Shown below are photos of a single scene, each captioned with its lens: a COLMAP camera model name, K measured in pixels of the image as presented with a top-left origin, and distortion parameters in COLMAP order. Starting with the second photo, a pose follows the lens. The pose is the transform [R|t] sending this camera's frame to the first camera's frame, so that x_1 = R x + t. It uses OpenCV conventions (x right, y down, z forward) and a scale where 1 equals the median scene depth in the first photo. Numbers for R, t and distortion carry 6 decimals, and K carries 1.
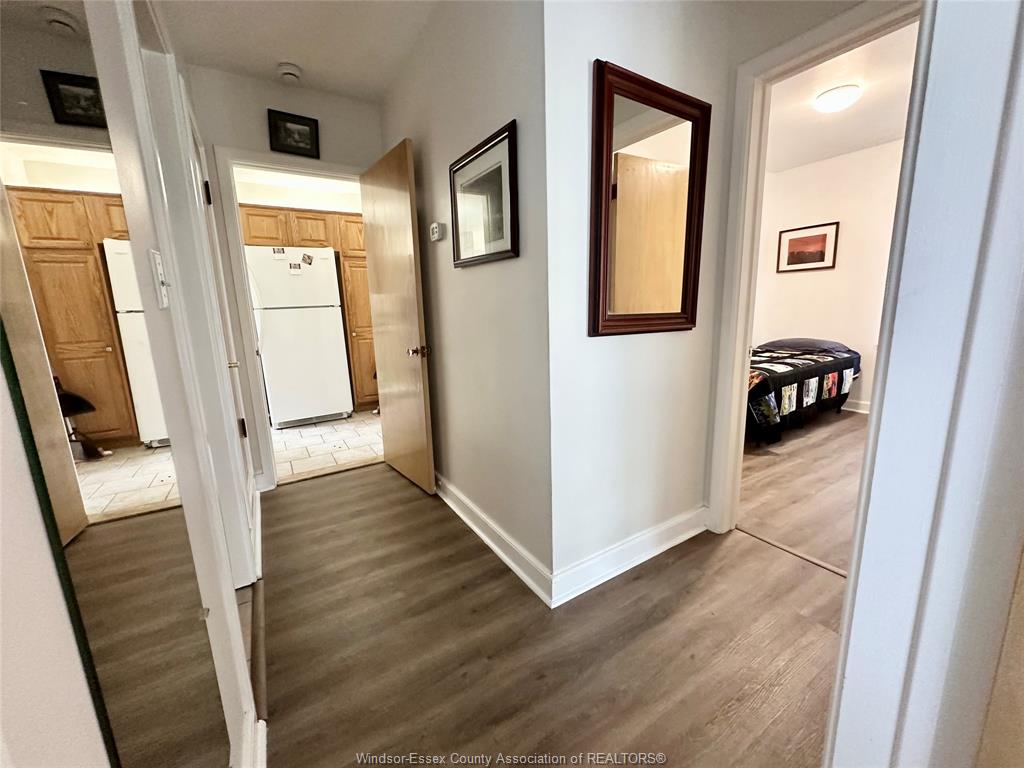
lens RADIAL K [[409.0, 0, 509.8], [0, 409.0, 380.4], [0, 0, 1]] dist [-0.004194, 0.000481]
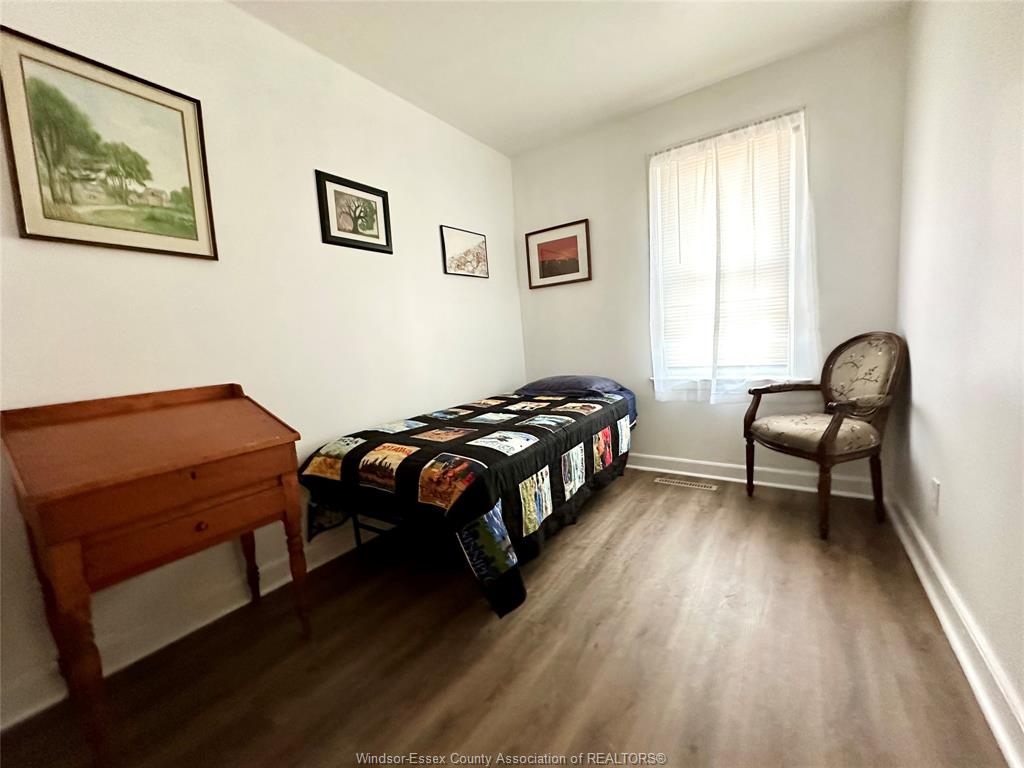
lens RADIAL K [[409.0, 0, 510.3], [0, 409.0, 380.7], [0, 0, 1]] dist [-0.004194, 0.000481]
pose [[0.915568, -0.081253, 0.393870, 0.386494], [0.117072, 0.990811, -0.067740, -0.065142], [-0.384747, 0.108132, 0.916666, 0.430496]]
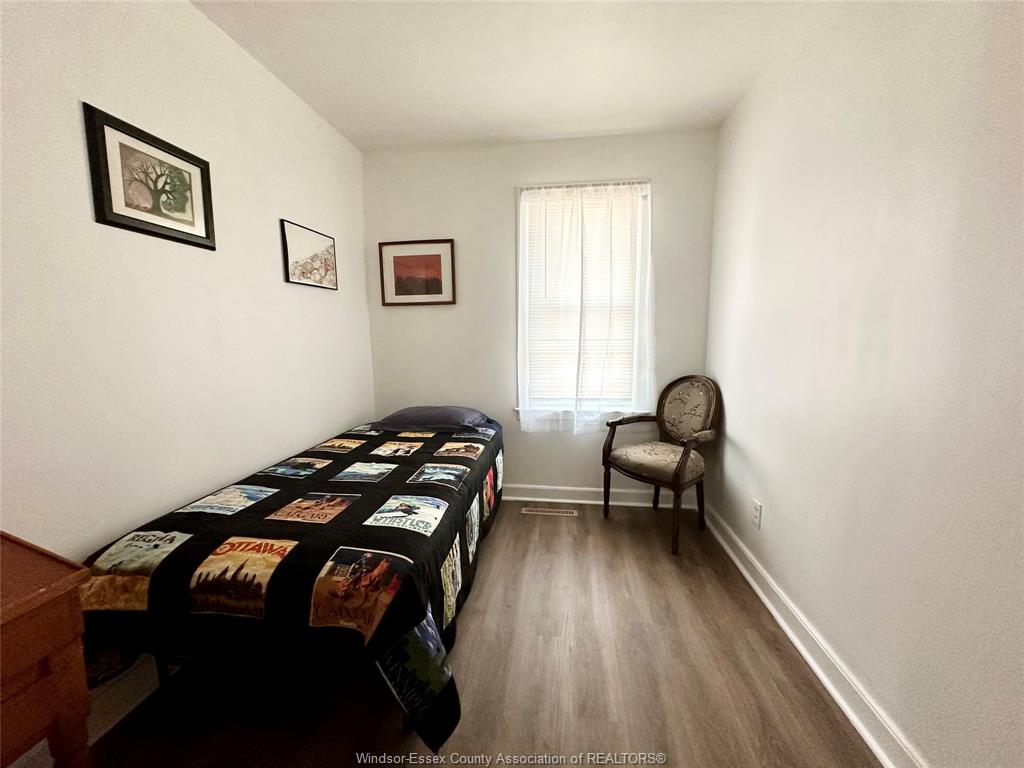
lens RADIAL K [[409.0, 0, 510.0], [0, 409.0, 380.6], [0, 0, 1]] dist [-0.004194, 0.000481]
pose [[0.633337, -0.072175, 0.770503, 0.333470], [0.132231, 0.991092, -0.015853, -0.132845], [-0.762496, 0.111925, 0.637239, 0.543685]]
